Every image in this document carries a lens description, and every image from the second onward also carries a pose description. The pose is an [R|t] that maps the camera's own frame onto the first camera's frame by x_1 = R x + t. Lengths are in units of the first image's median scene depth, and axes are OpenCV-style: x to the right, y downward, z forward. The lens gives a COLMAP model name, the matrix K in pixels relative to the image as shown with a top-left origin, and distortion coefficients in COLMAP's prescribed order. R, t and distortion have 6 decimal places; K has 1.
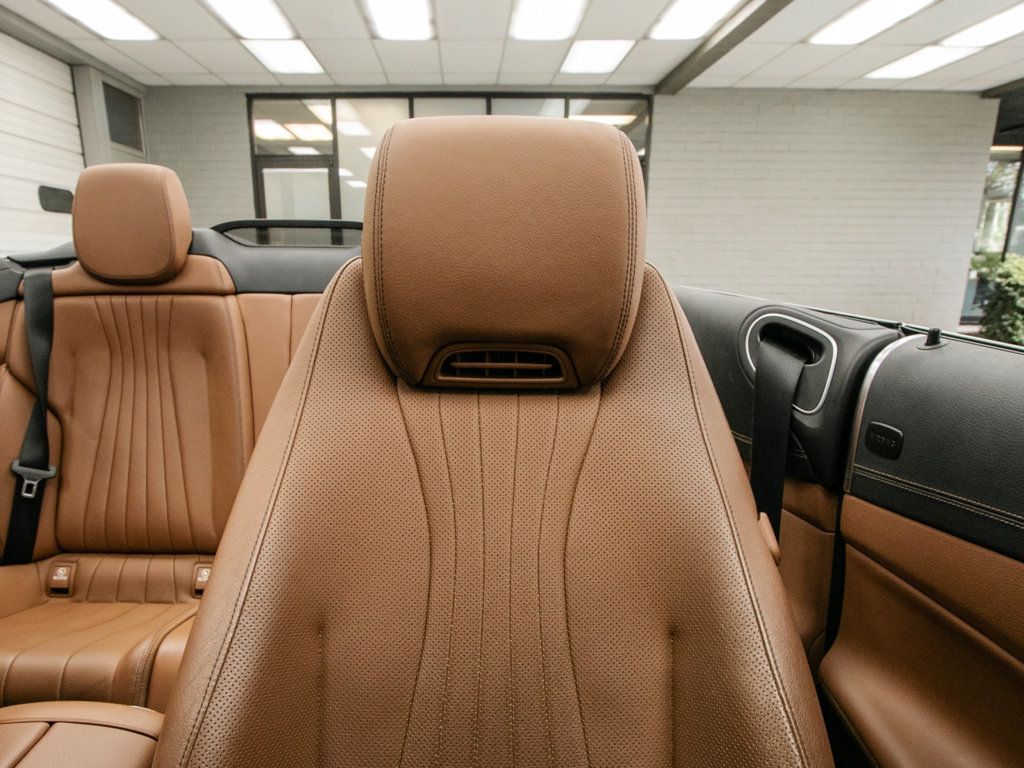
lens RADIAL K [[718.6, 0, 484.4], [0, 718.6, 489.4], [0, 0, 1]] dist [-0.020426, -0.002352]
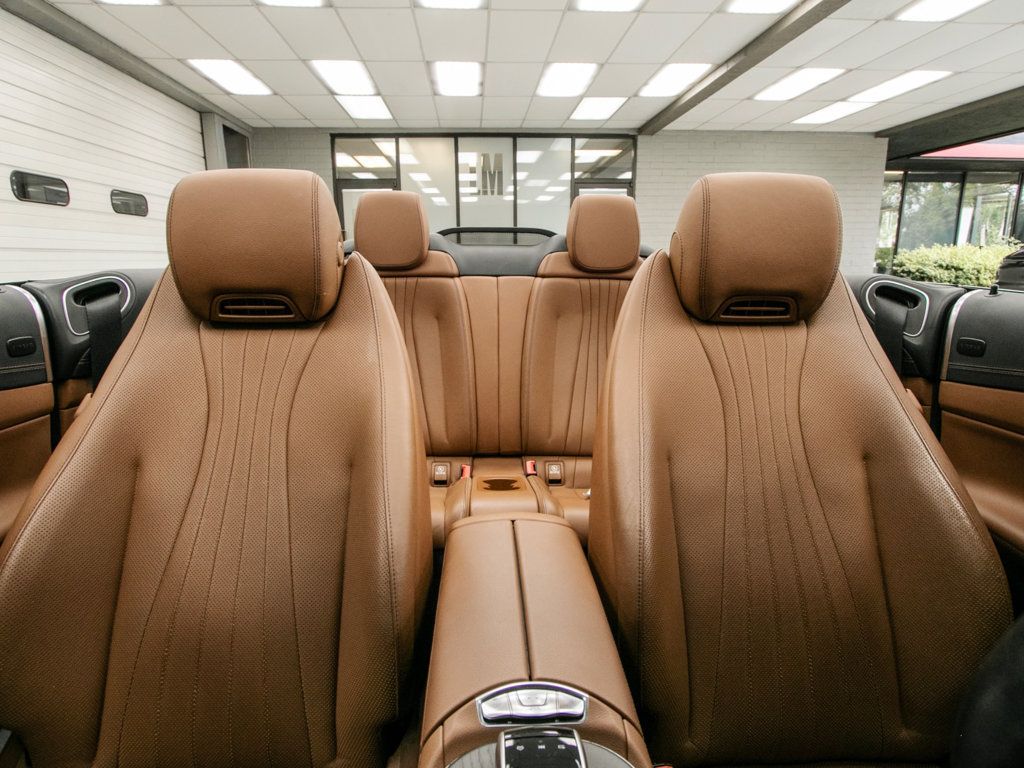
lens RADIAL K [[579.6, 0, 507.7], [0, 579.6, 392.9], [0, 0, 1]] dist [-0.023219, 0.000055]
pose [[0.999048, -0.016194, 0.040517, -0.303552], [0.019372, 0.996660, -0.079335, 0.062370], [-0.039097, 0.080044, 0.996024, -0.171441]]
